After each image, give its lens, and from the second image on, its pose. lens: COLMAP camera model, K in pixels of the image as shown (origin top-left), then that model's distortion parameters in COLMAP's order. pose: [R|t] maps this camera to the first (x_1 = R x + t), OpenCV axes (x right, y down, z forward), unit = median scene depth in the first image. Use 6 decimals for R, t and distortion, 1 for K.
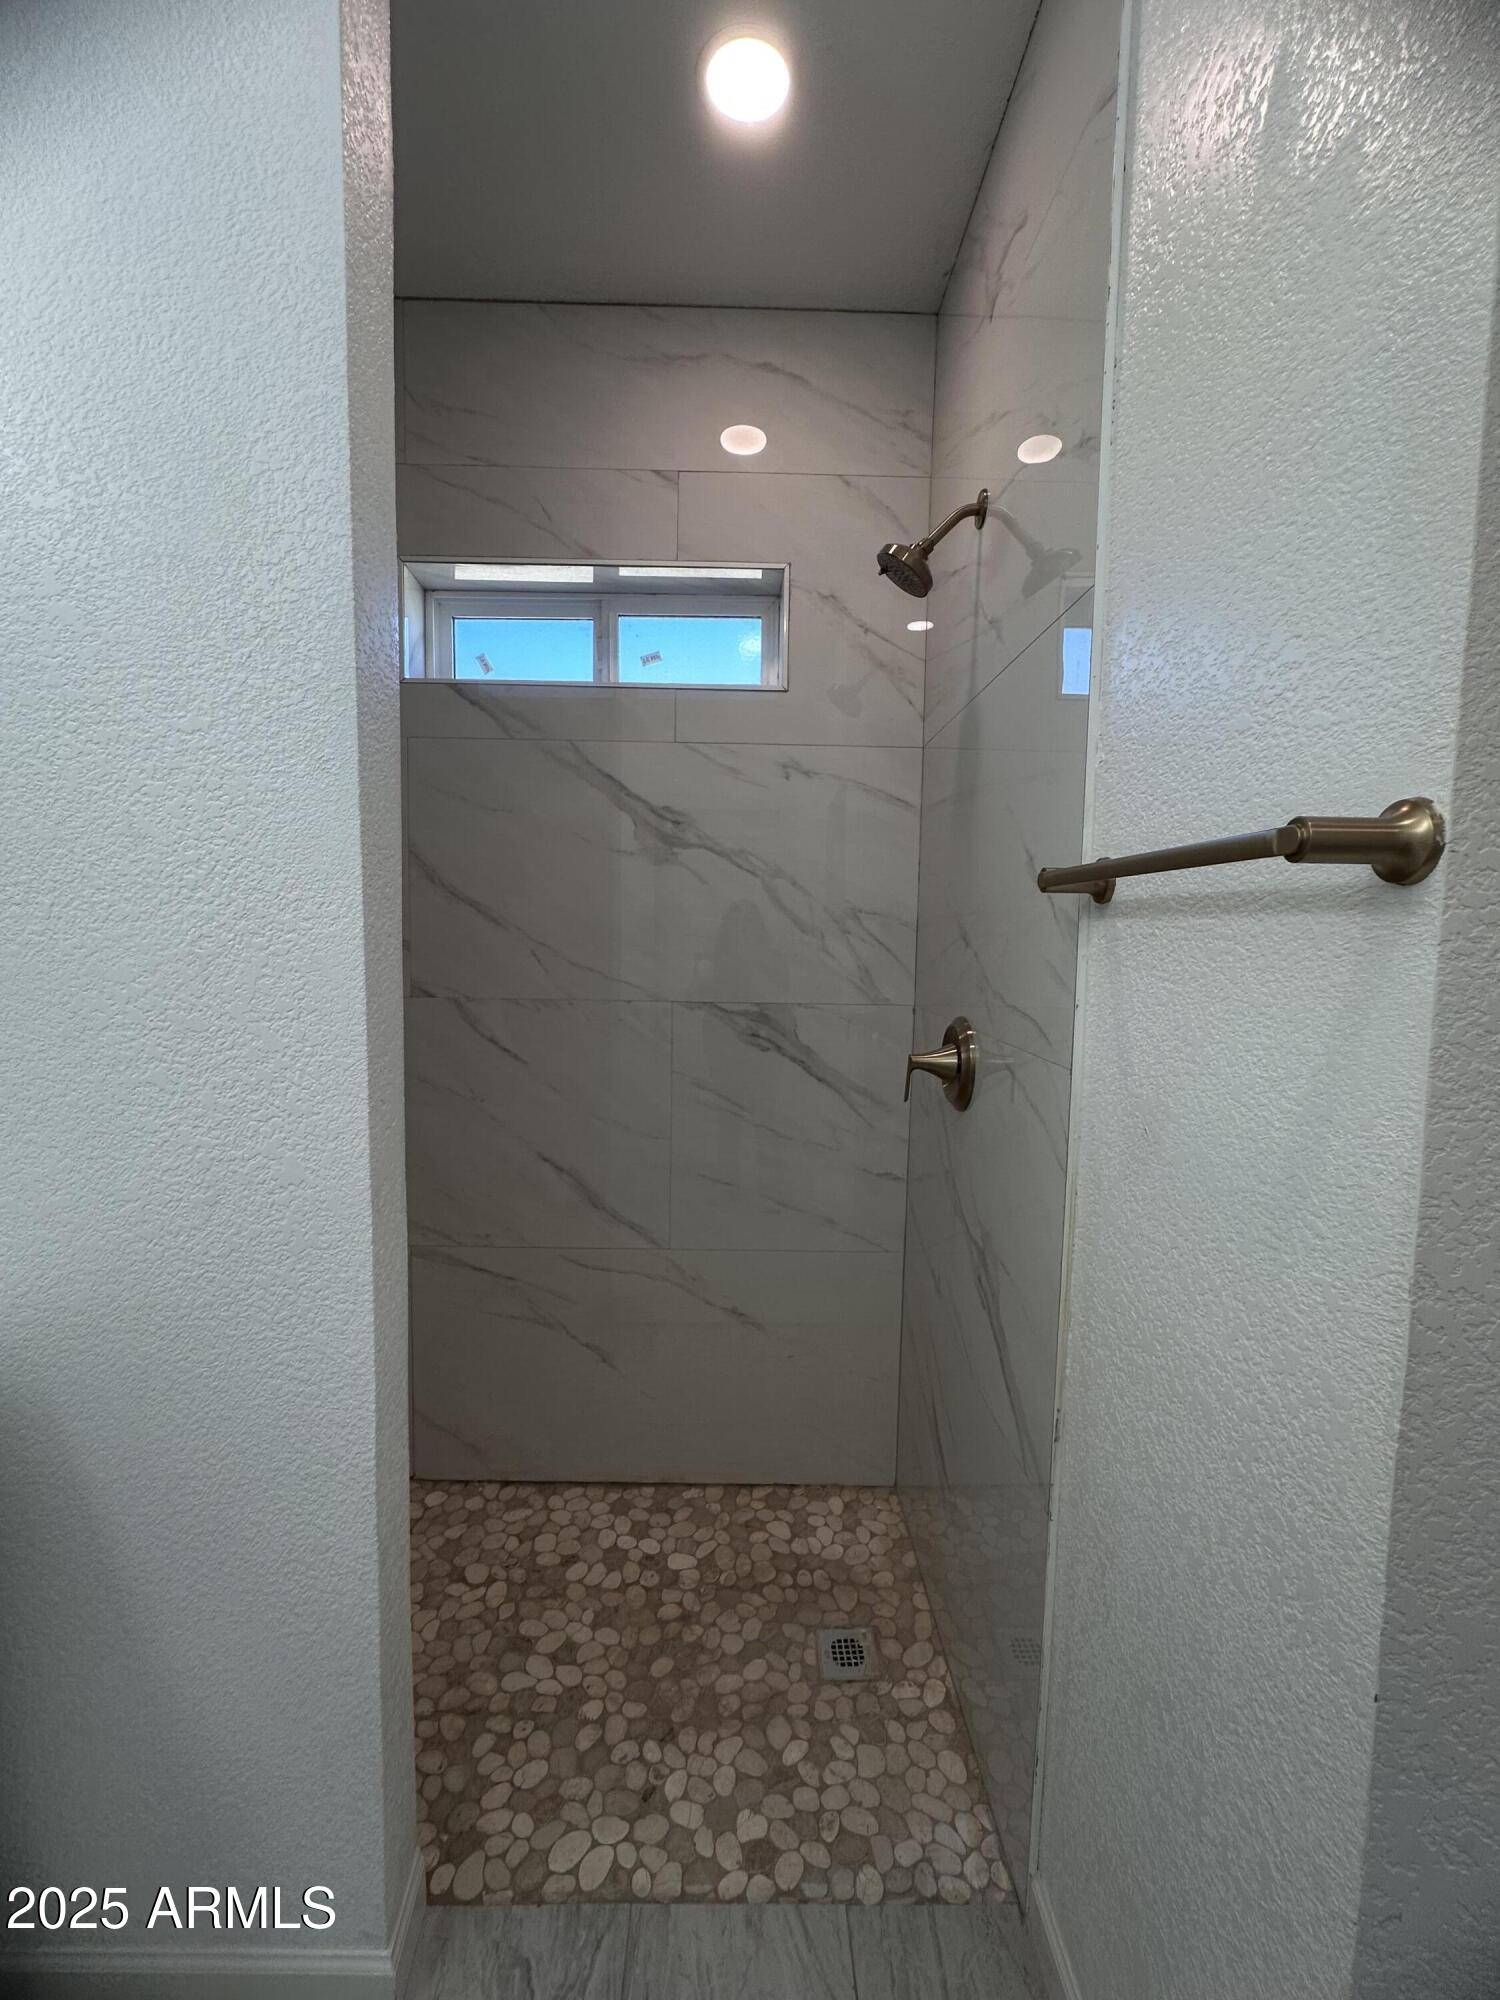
lens RADIAL K [[796.4, 0, 745.0], [0, 796.4, 998.5], [0, 0, 1]] dist [-0.000197, -0.000052]
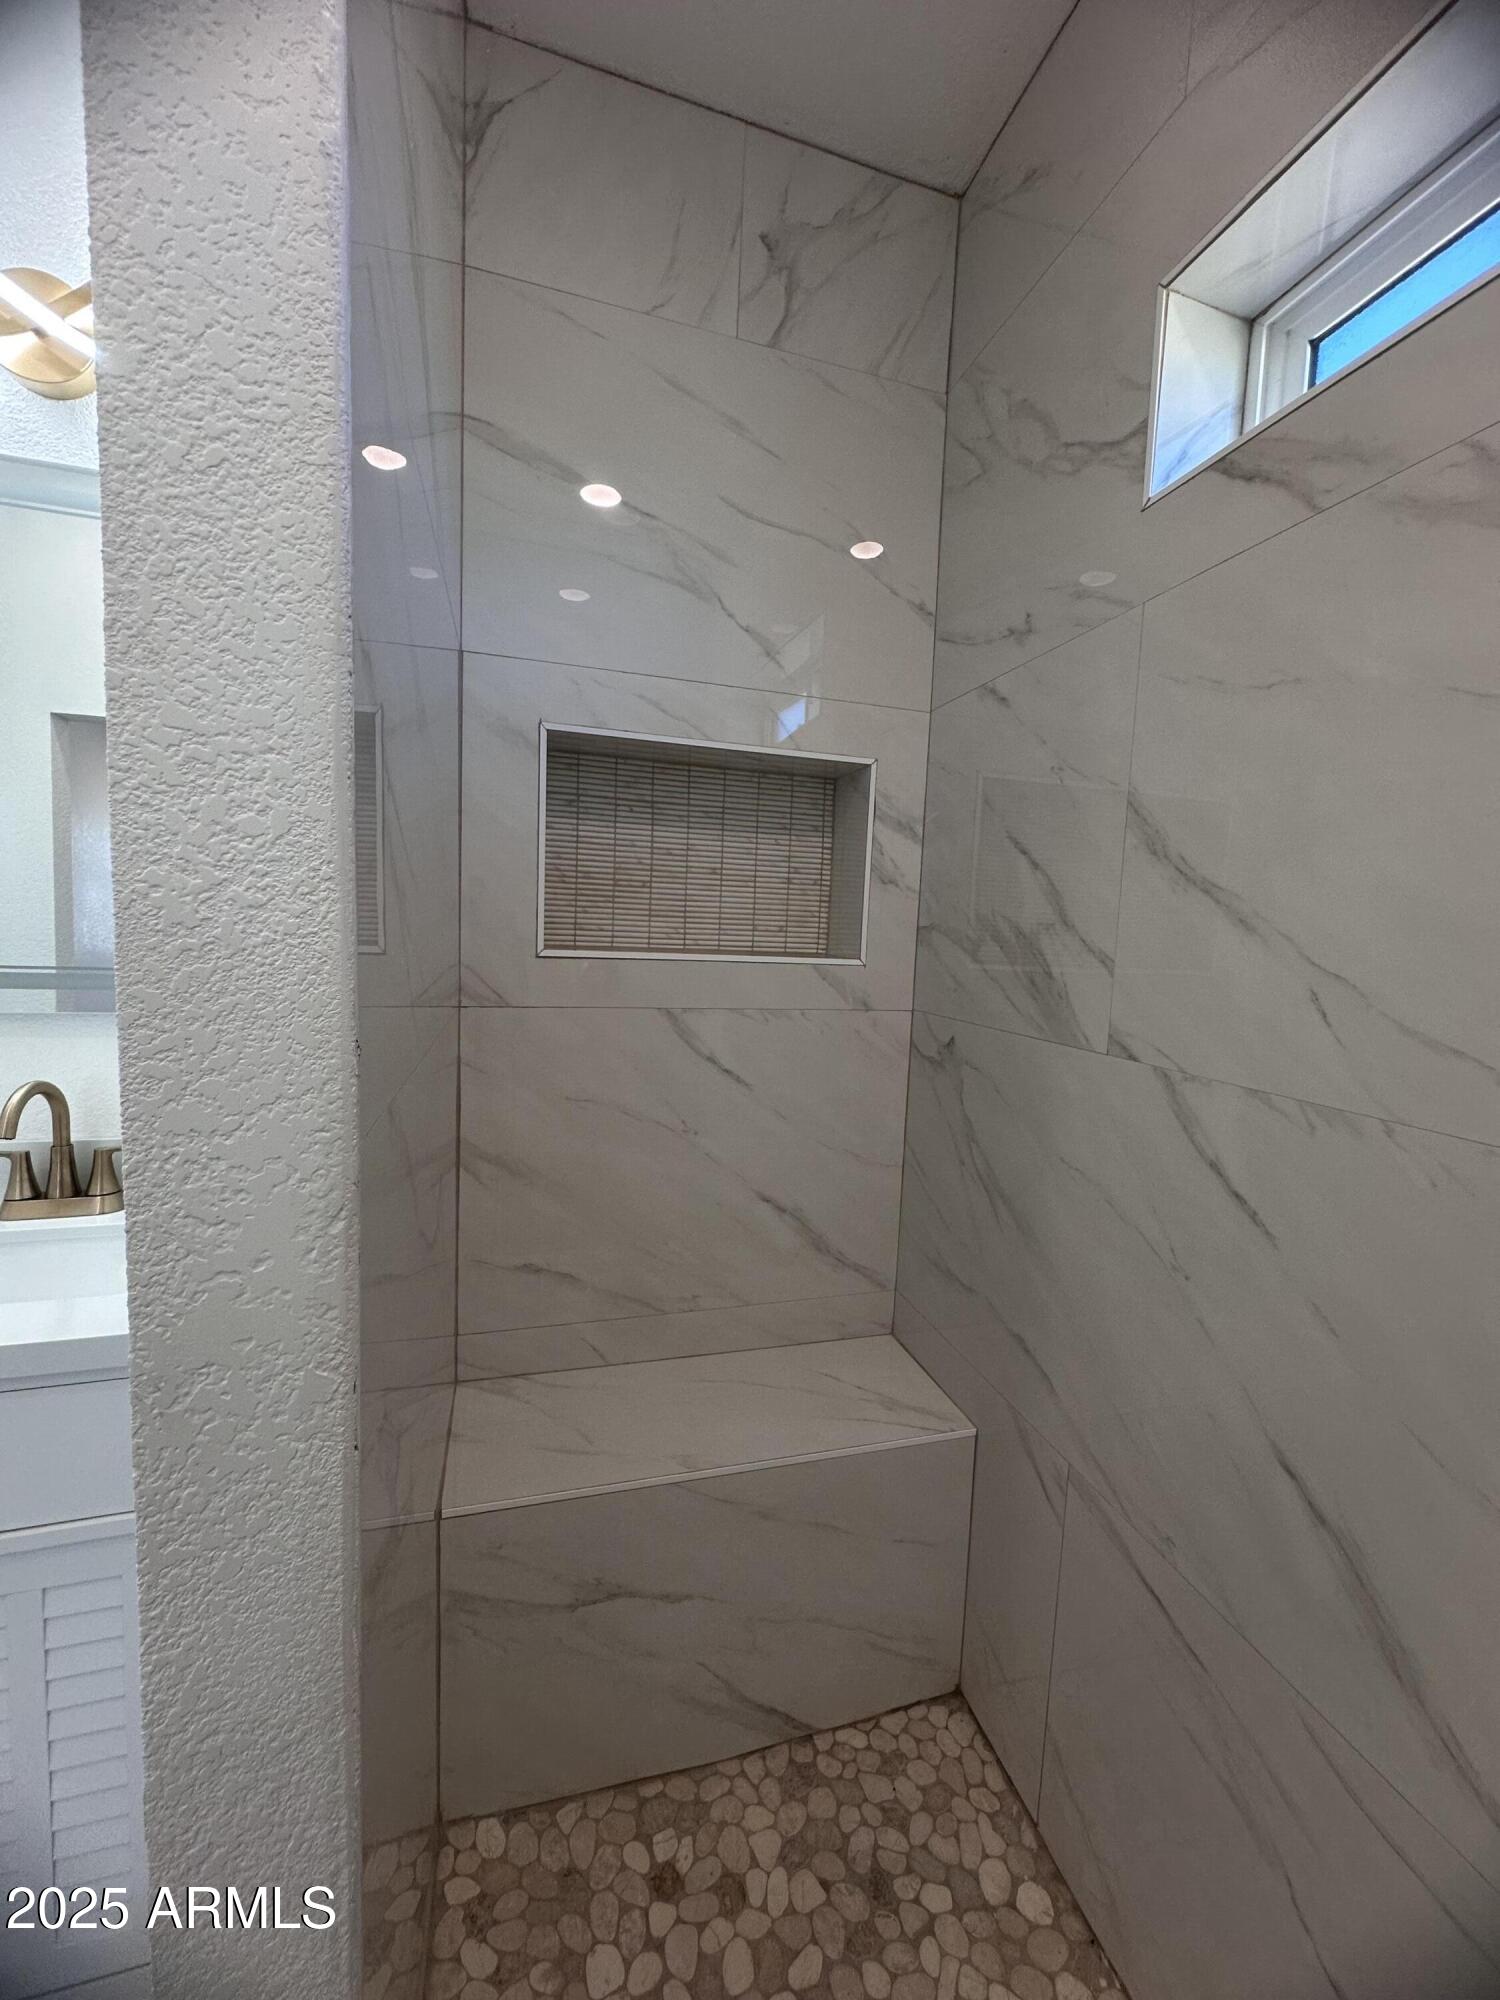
lens RADIAL K [[796.4, 0, 751.6], [0, 796.4, 1000.4], [0, 0, 1]] dist [-0.000197, -0.000052]
pose [[0.269658, 0.080044, -0.959624, 0.068016], [-0.115273, 0.992057, 0.050357, -0.041323], [0.956032, 0.097040, 0.276743, 0.584594]]
